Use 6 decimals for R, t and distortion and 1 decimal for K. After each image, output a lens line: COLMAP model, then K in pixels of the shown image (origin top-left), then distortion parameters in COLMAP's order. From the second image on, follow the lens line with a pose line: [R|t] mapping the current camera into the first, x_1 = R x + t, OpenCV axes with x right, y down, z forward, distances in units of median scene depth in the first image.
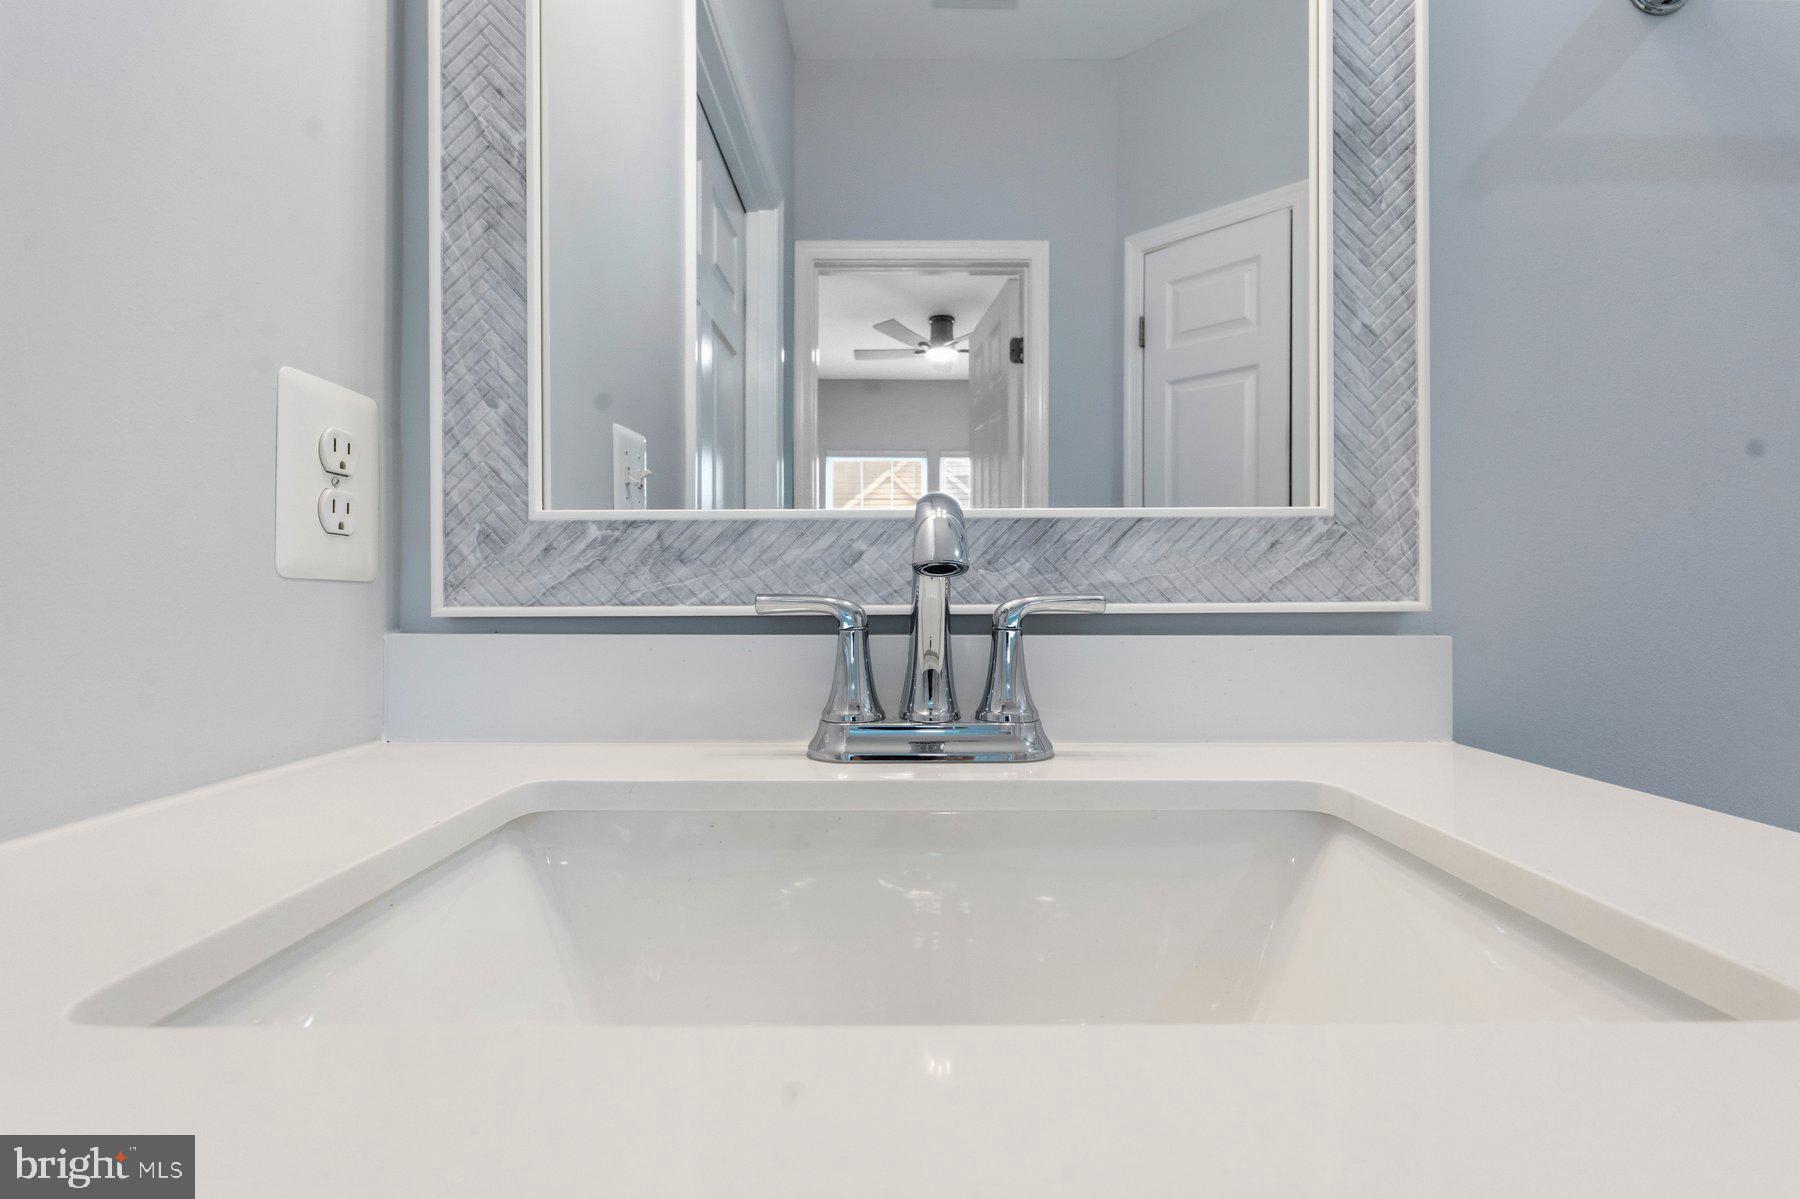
lens RADIAL K [[821.0, 0, 897.7], [0, 821.0, 584.7], [0, 0, 1]] dist [-0.000950, -0.001082]
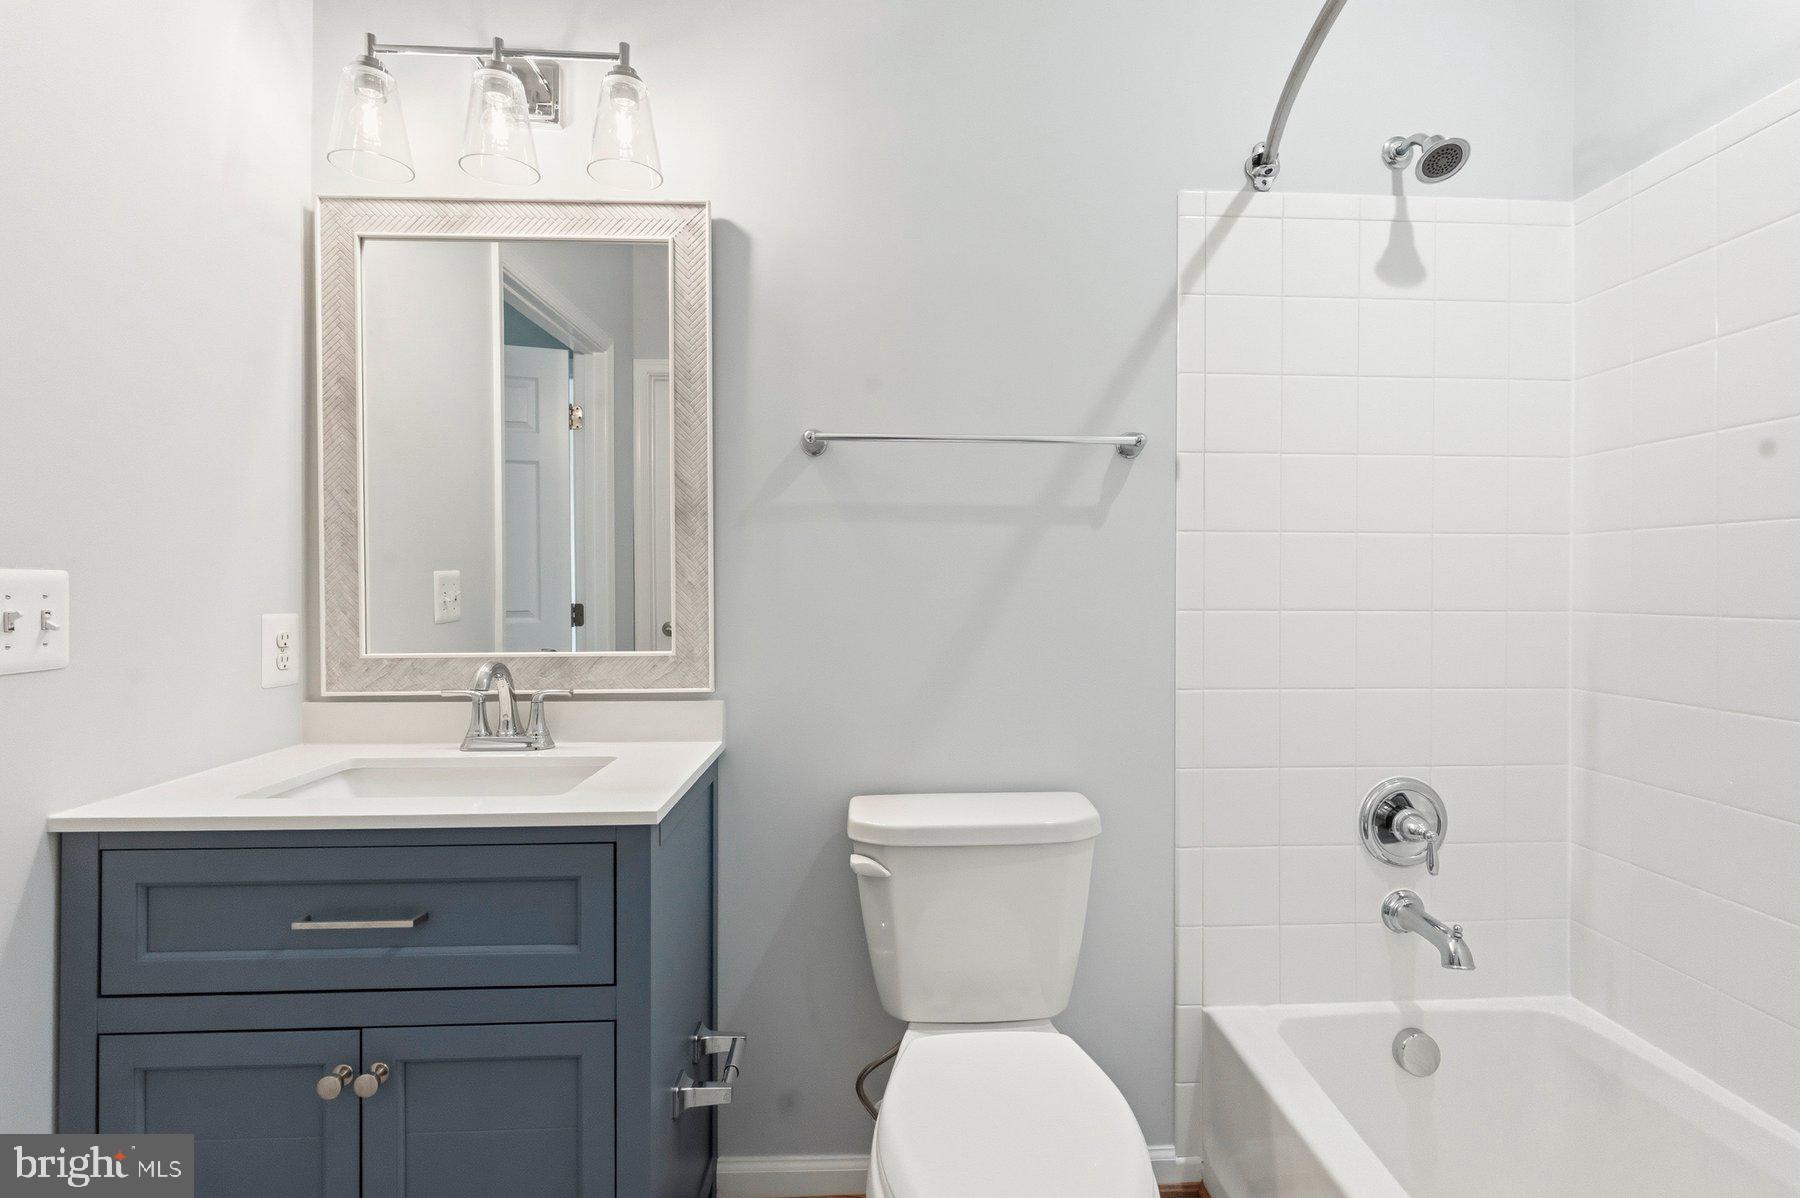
lens RADIAL K [[821.0, 0, 897.7], [0, 821.0, 584.2], [0, 0, 1]] dist [-0.000950, -0.001082]
pose [[0.999479, 0.000644, 0.032280, 1.156965], [-0.001085, 0.999906, 0.013665, -0.348240], [-0.032269, -0.013693, 0.999385, -1.628860]]
